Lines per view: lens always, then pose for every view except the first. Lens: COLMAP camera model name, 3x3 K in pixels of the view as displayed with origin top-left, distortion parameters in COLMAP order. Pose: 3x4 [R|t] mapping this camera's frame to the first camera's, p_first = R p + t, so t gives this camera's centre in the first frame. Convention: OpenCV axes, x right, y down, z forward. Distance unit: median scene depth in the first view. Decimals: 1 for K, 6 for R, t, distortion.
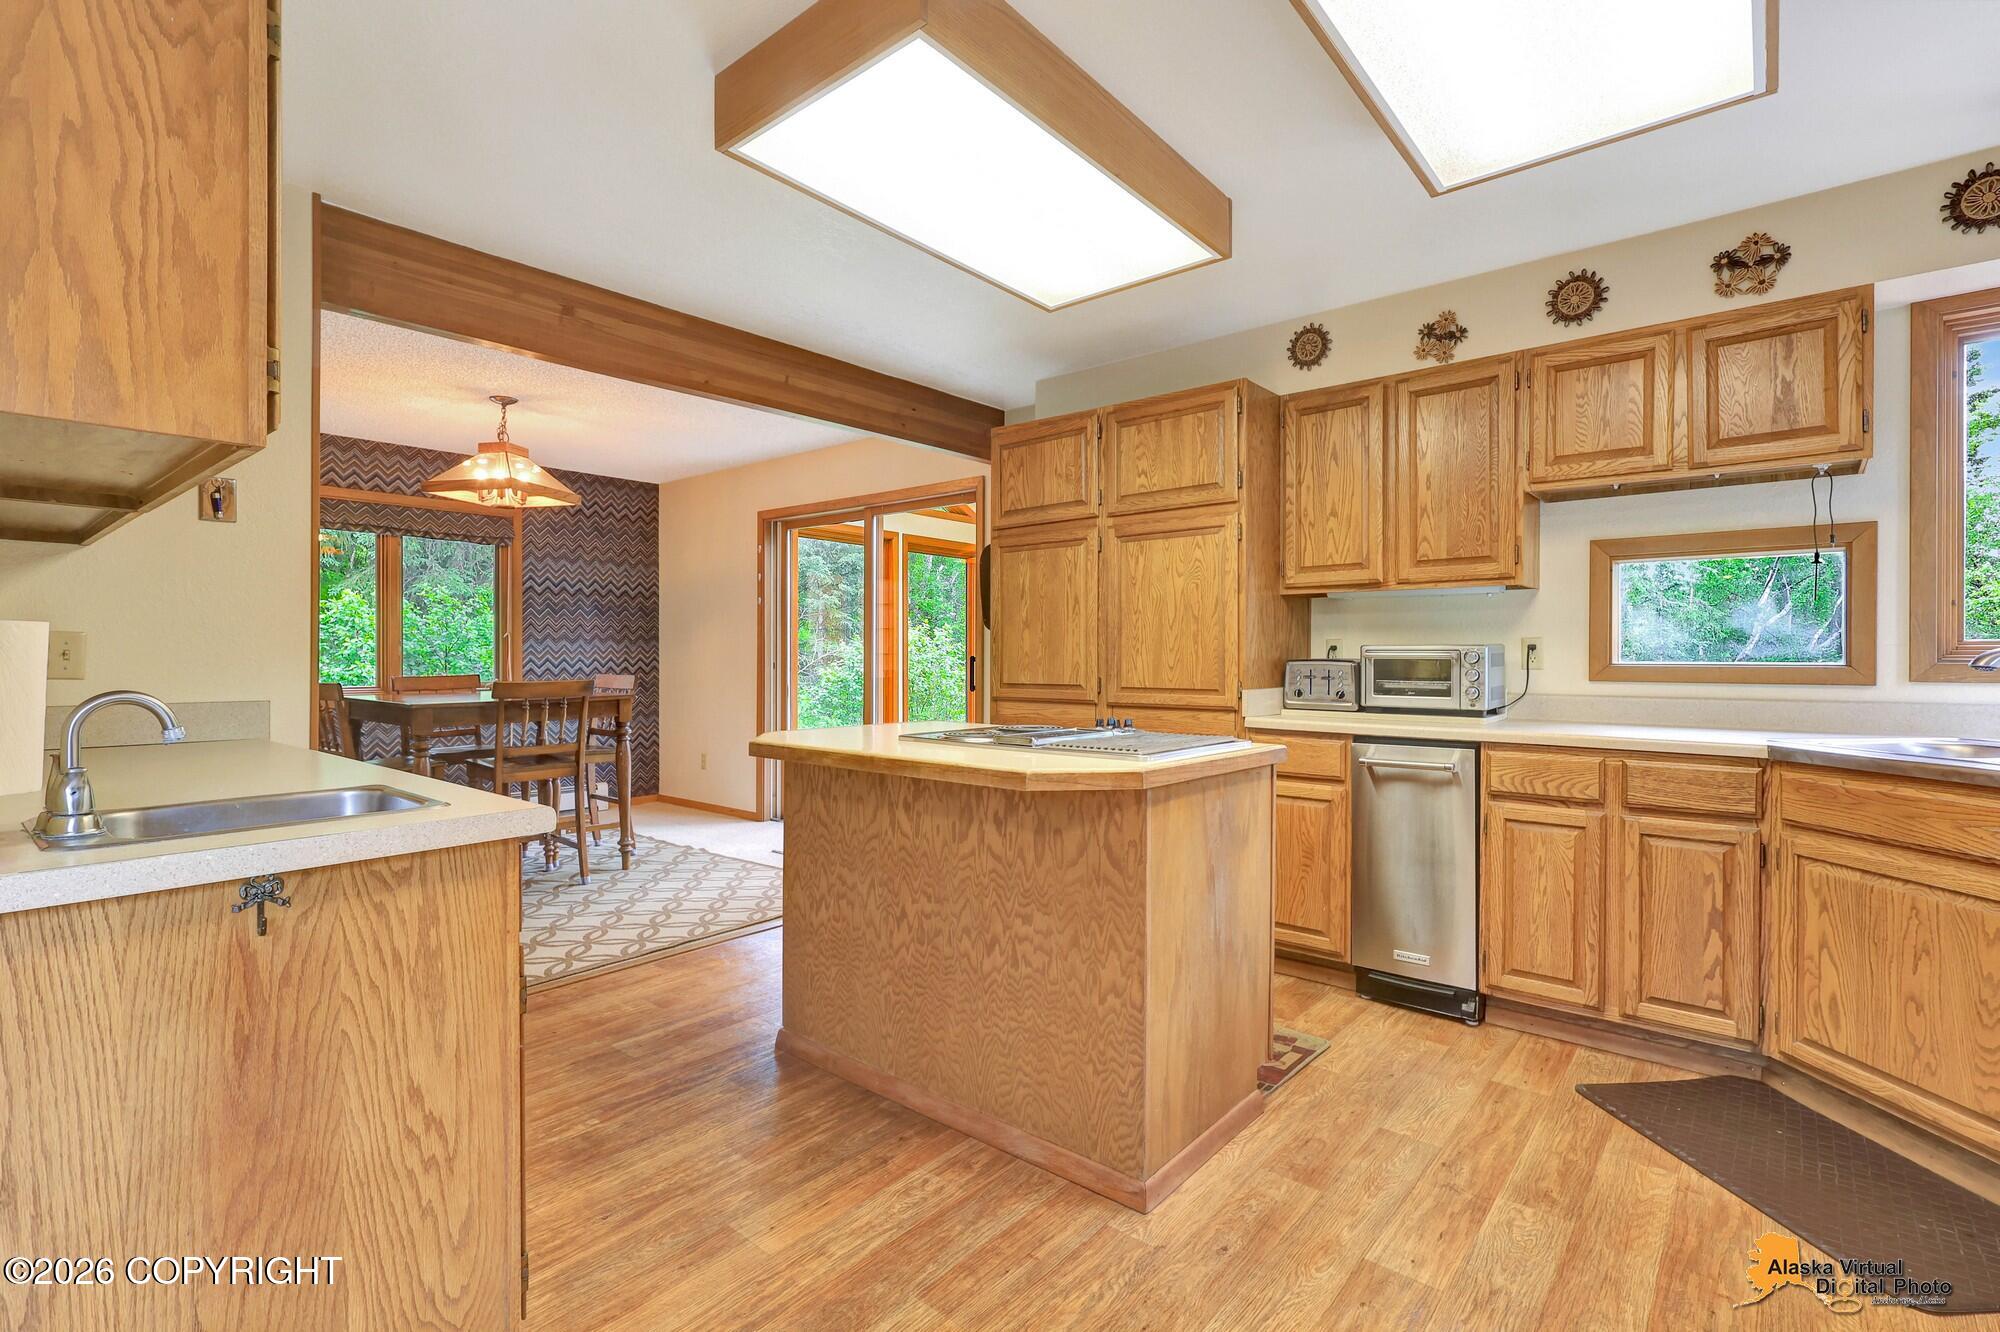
lens RADIAL K [[931.8, 0, 995.6], [0, 931.8, 647.9], [0, 0, 1]] dist [0.003416, 0.002064]
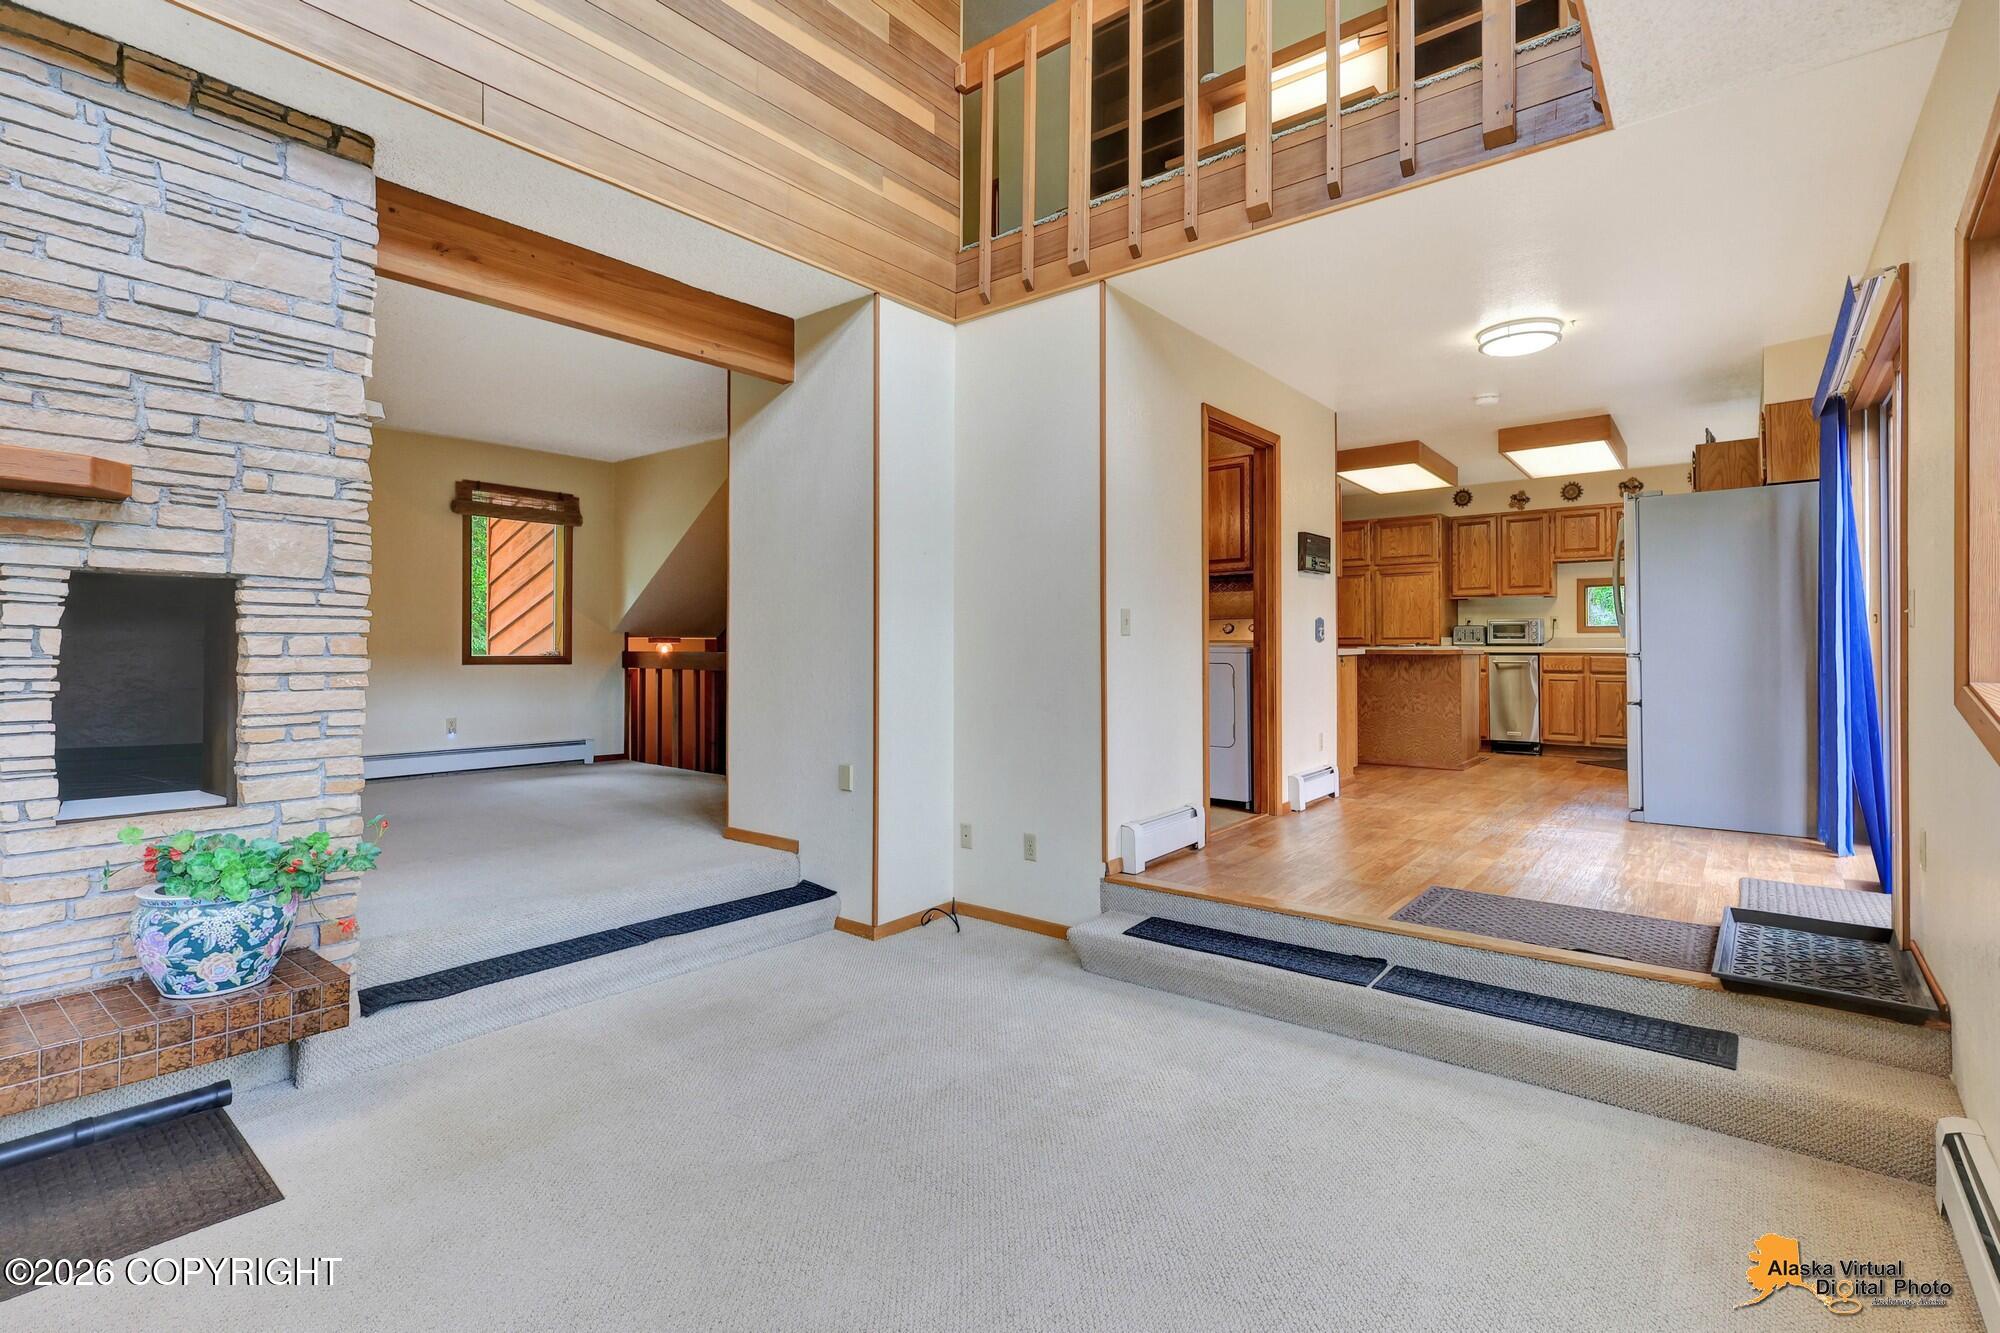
lens RADIAL K [[931.8, 0, 1000.6], [0, 931.8, 636.5], [0, 0, 1]] dist [0.003416, 0.002064]
pose [[0.999189, -0.002549, 0.040187, -1.089349], [0.002918, 0.999954, -0.009109, 0.066410], [-0.040161, 0.009219, 0.999151, -1.559598]]
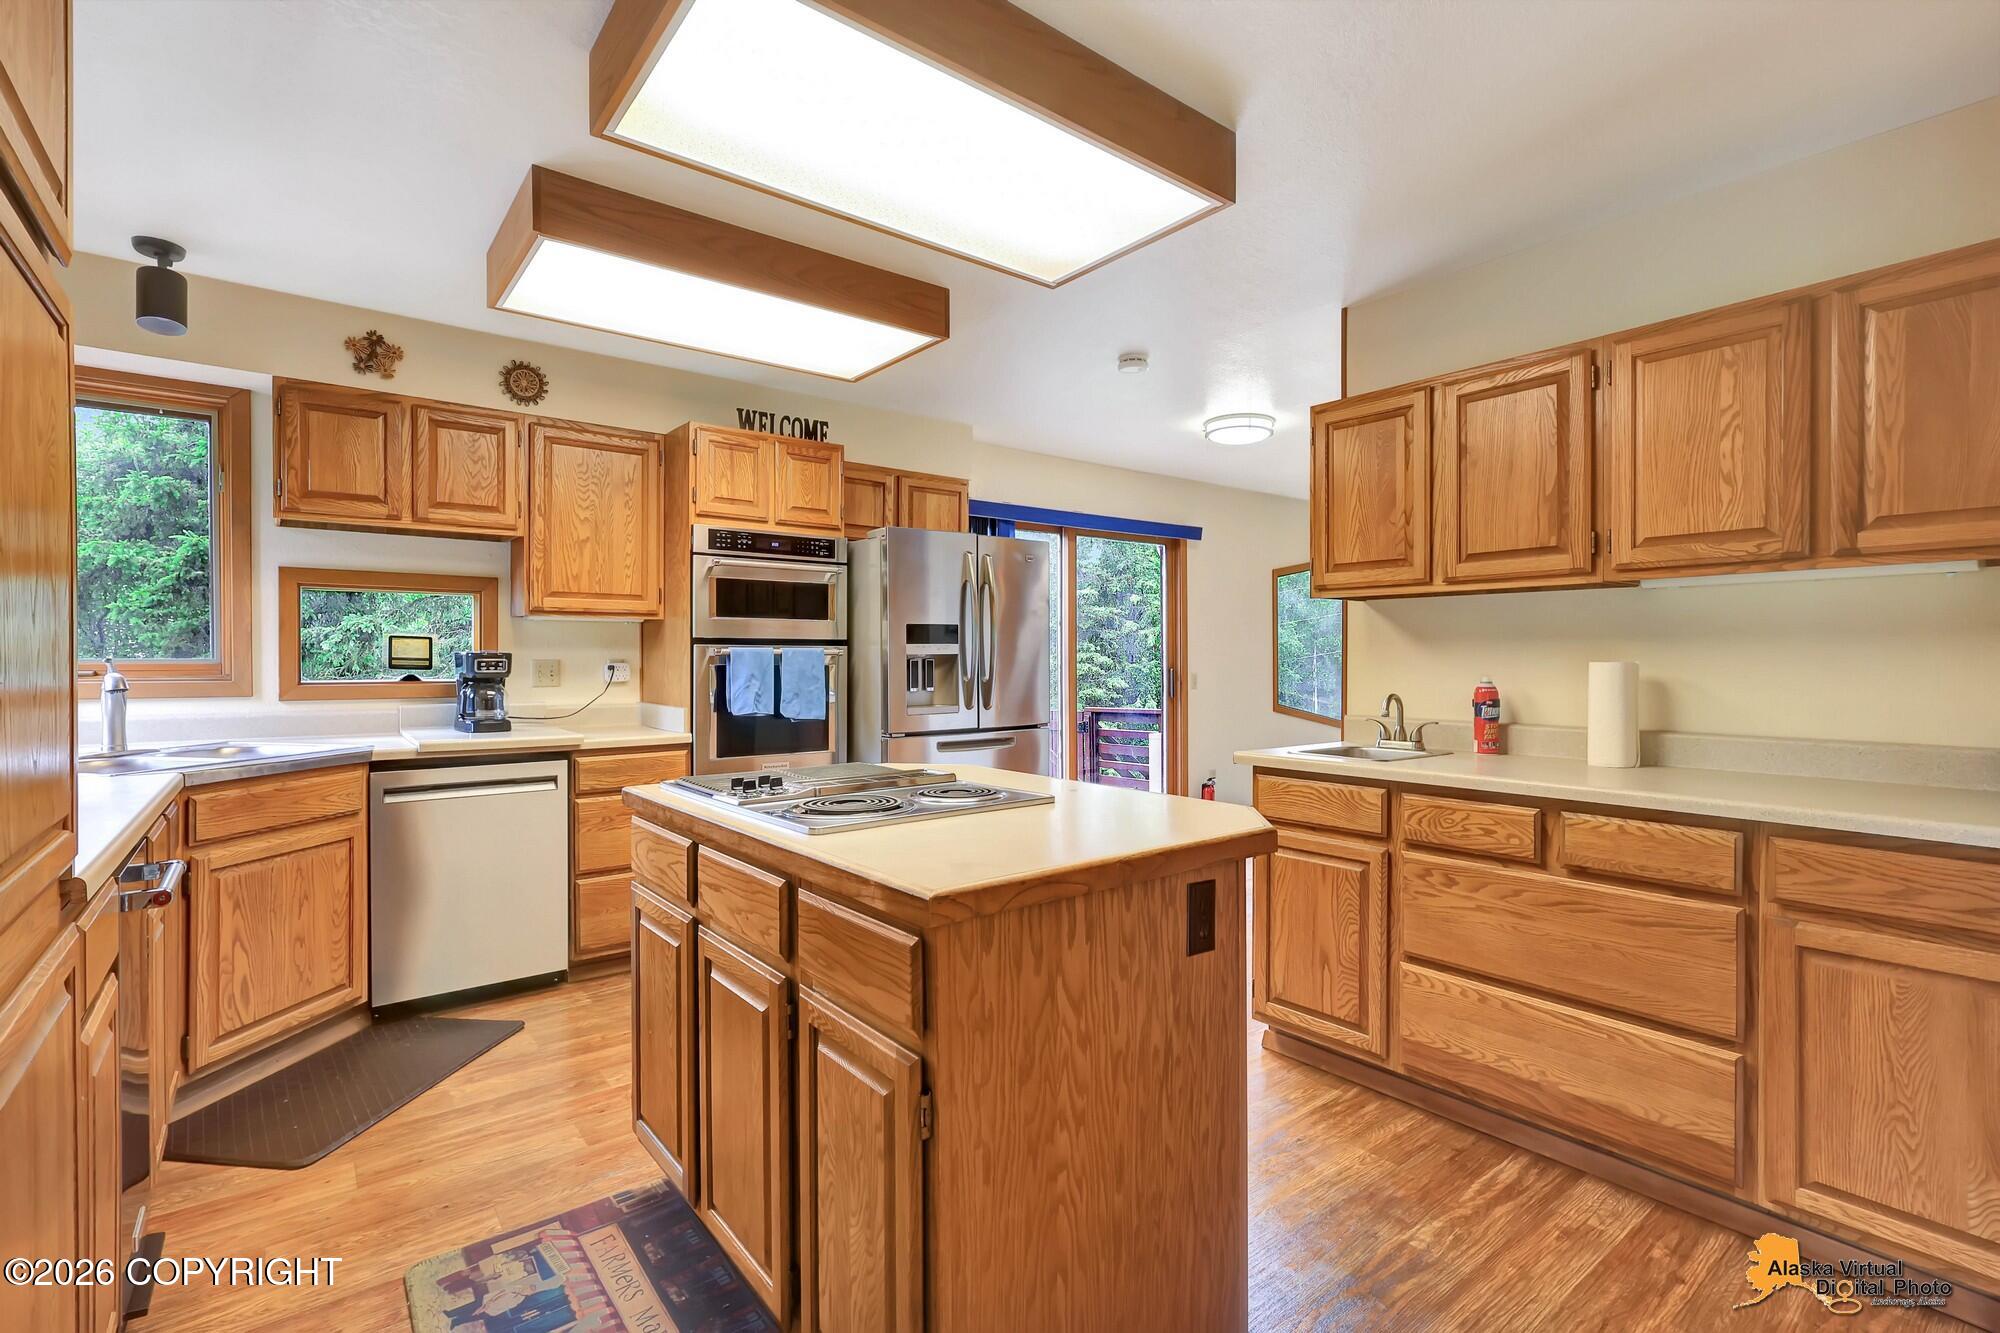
lens RADIAL K [[931.8, 0, 989.5], [0, 931.8, 652.6], [0, 0, 1]] dist [0.003416, 0.002064]
pose [[-0.976635, -0.000185, 0.214907, -0.165757], [-0.002865, 0.999922, -0.012156, -0.010054], [-0.214888, -0.012488, -0.976559, 1.343241]]
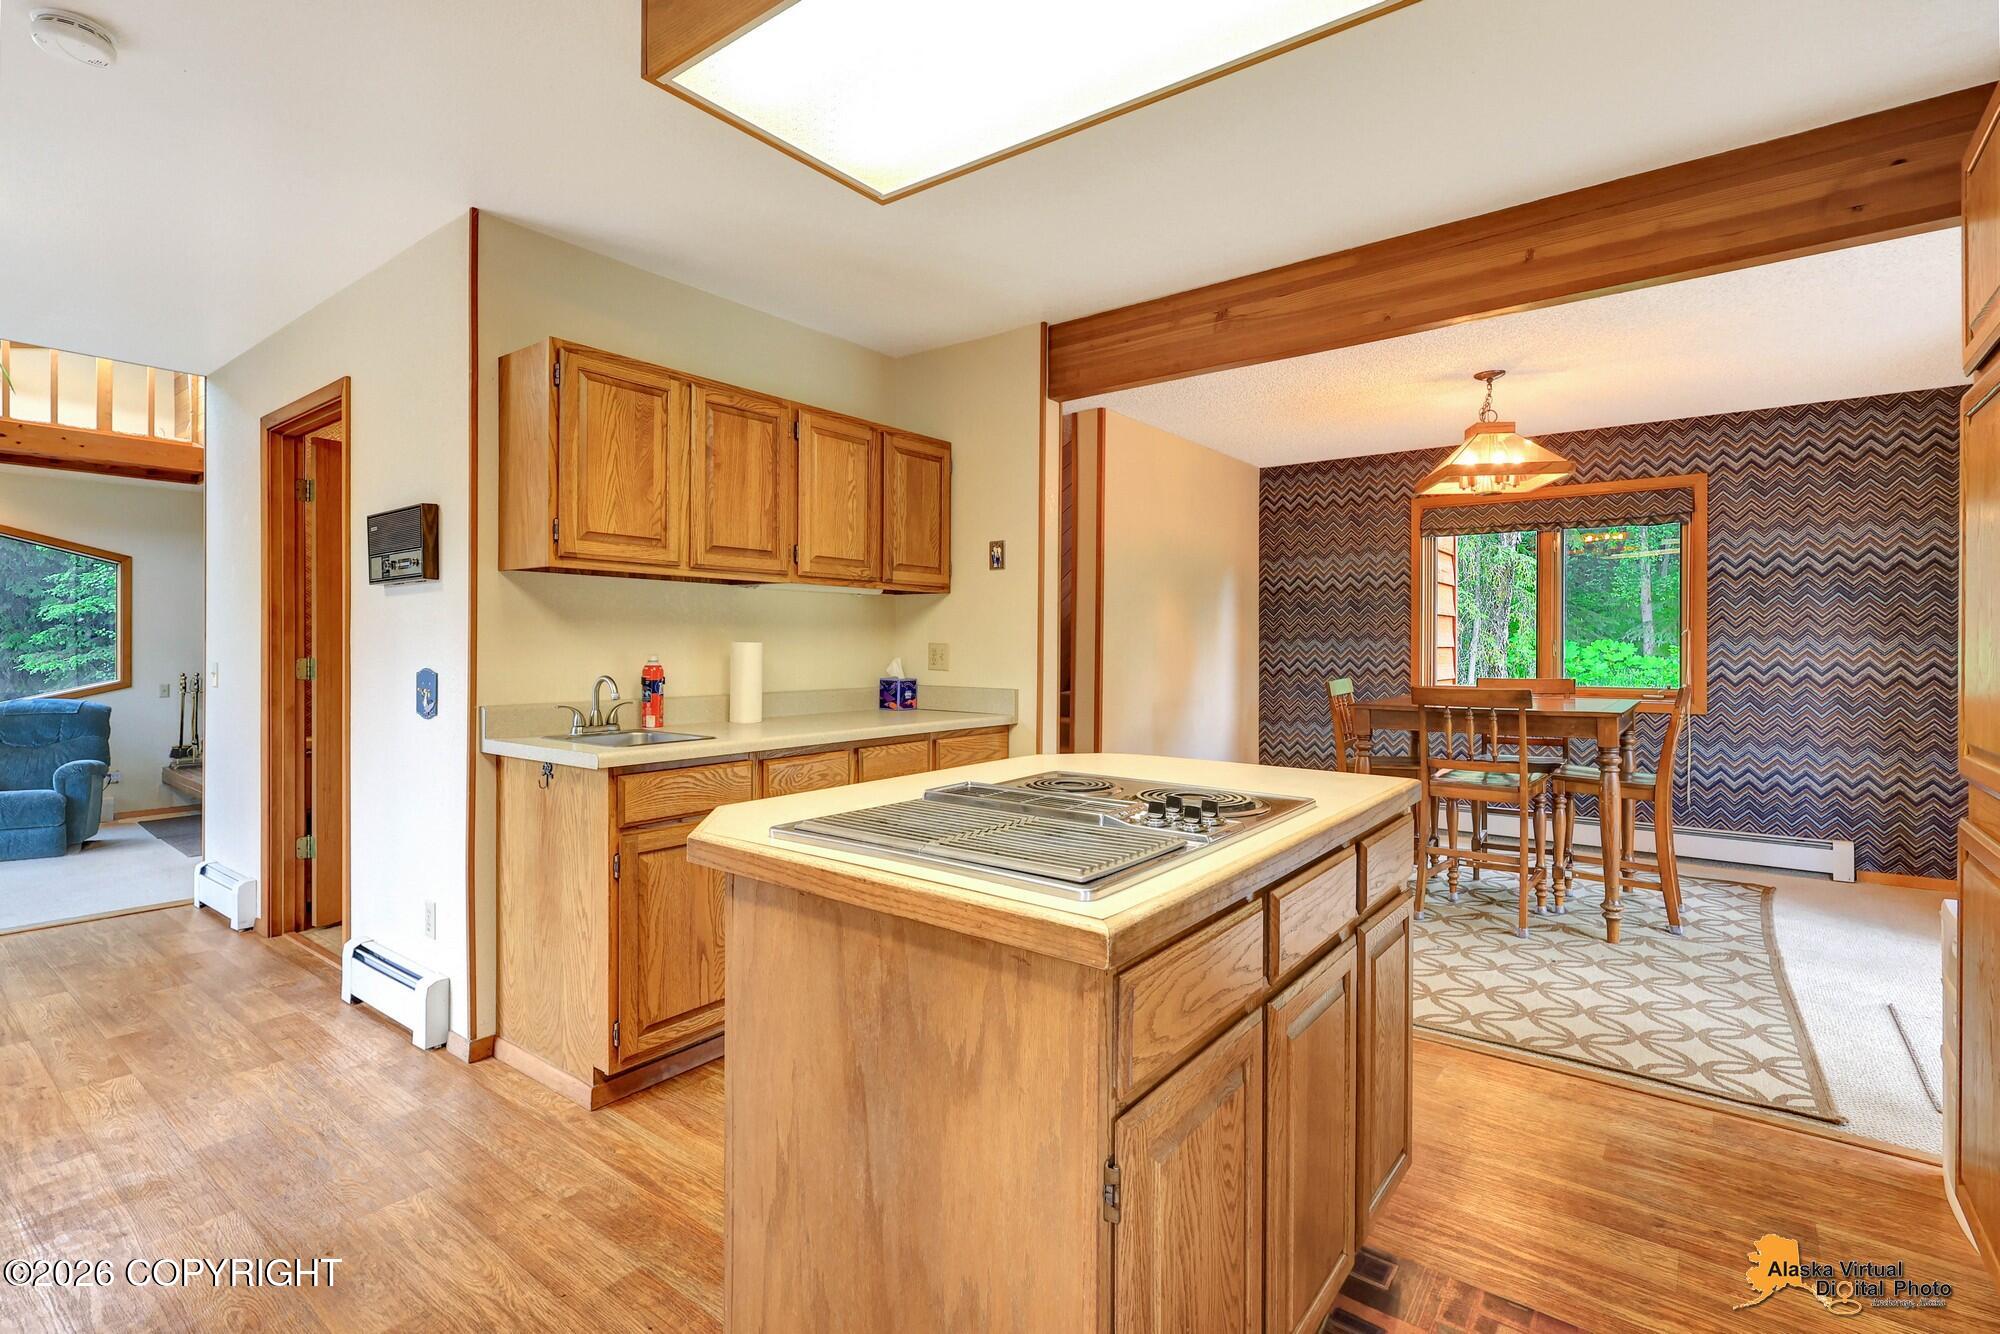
lens RADIAL K [[931.8, 0, 986.0], [0, 931.8, 641.3], [0, 0, 1]] dist [0.003416, 0.002064]
pose [[0.040647, -0.003713, -0.999167, 0.515529], [0.003492, 0.999988, -0.003574, -0.009855], [0.999167, -0.003343, 0.040660, 0.693136]]
